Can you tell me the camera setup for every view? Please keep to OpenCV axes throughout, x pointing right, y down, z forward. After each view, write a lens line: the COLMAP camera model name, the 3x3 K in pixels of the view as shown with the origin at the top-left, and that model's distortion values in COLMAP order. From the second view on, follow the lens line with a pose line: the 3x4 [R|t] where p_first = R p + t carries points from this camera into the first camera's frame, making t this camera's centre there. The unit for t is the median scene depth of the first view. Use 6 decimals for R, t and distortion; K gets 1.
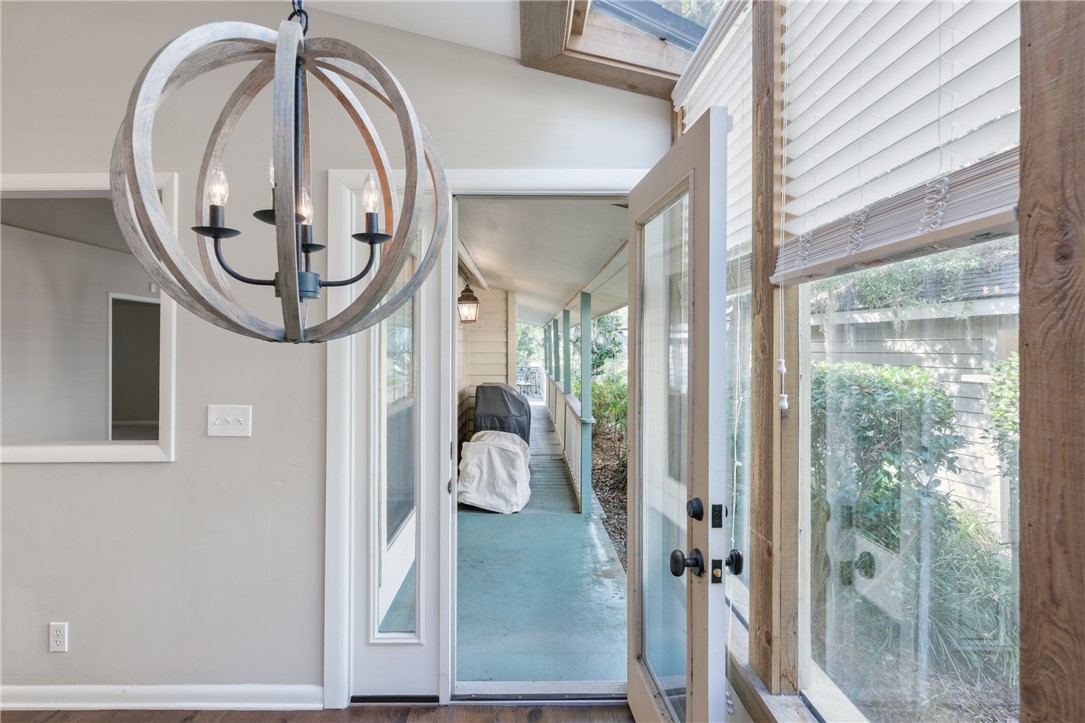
lens RADIAL K [[515.4, 0, 517.5], [0, 515.4, 338.9], [0, 0, 1]] dist [0.001386, 0.001666]
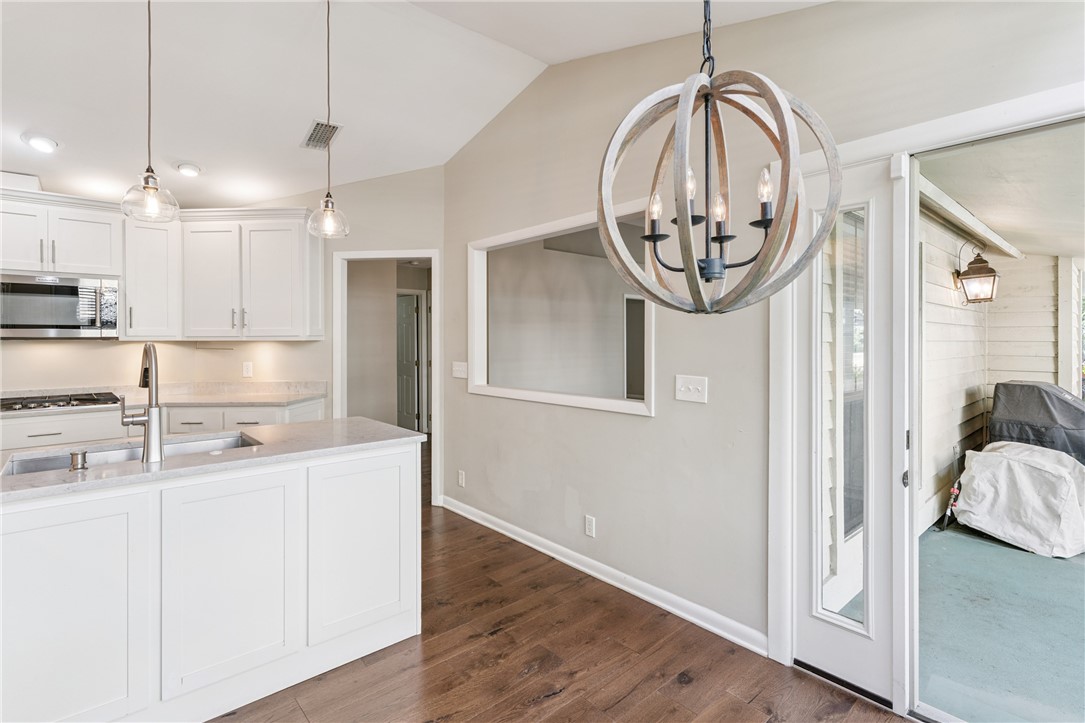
lens RADIAL K [[515.4, 0, 521.8], [0, 515.4, 339.7], [0, 0, 1]] dist [0.001386, 0.001666]
pose [[0.637918, 0.004181, -0.770093, 0.130394], [0.006137, 0.999926, 0.010512, 0.026853], [0.770080, -0.011432, 0.637845, -0.092221]]
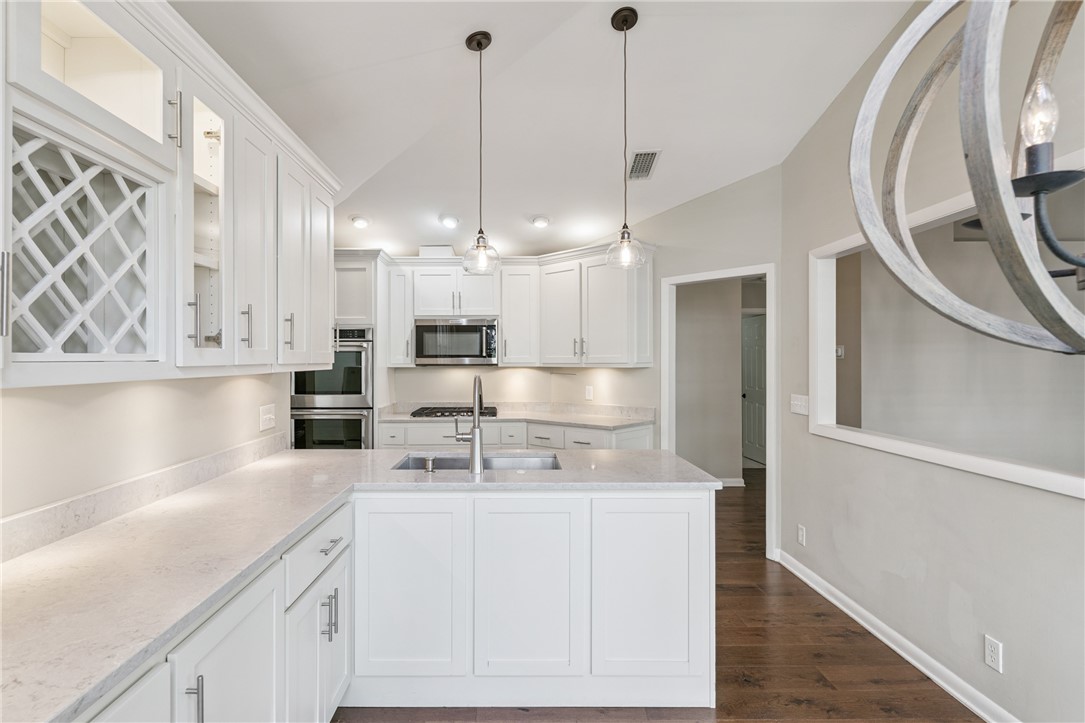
lens RADIAL K [[515.4, 0, 519.1], [0, 515.4, 359.3], [0, 0, 1]] dist [0.001386, 0.001666]
pose [[-0.007220, 0.002476, -0.999971, 0.113543], [0.012482, 0.999919, 0.002385, 0.000044], [0.999896, -0.012465, -0.007250, 0.113031]]
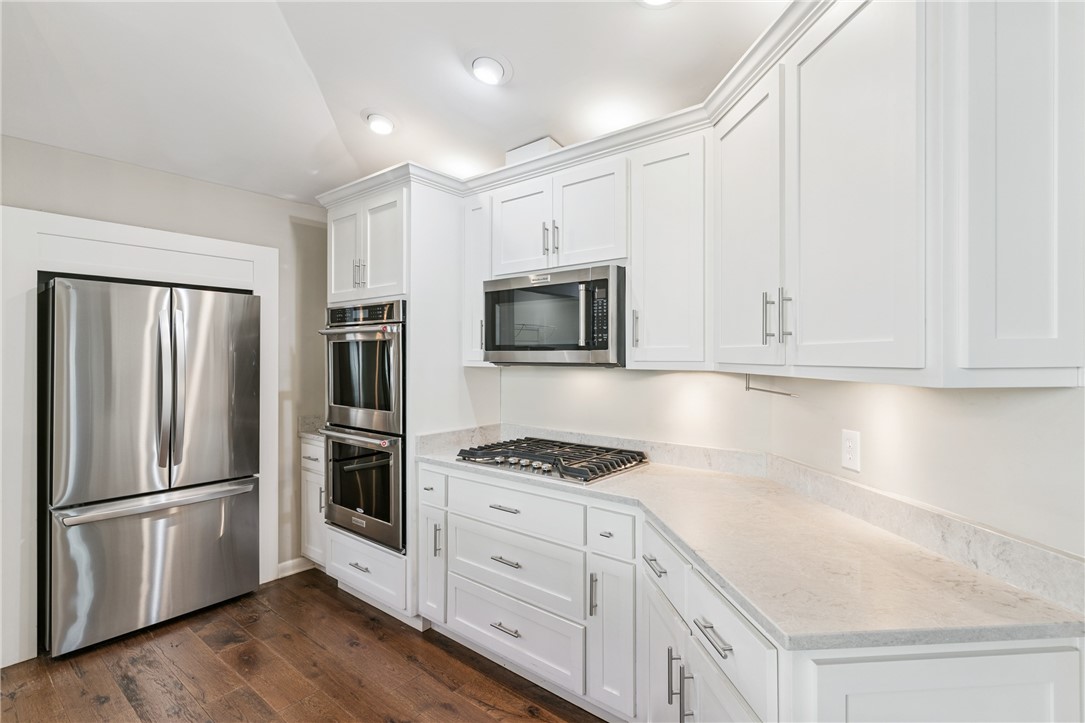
lens RADIAL K [[515.4, 0, 527.6], [0, 515.4, 367.3], [0, 0, 1]] dist [0.001386, 0.001666]
pose [[-0.643106, 0.021983, -0.765461, -1.444170], [0.010481, 0.999747, 0.019906, 0.011194], [0.765705, 0.004779, -0.643174, 0.599047]]
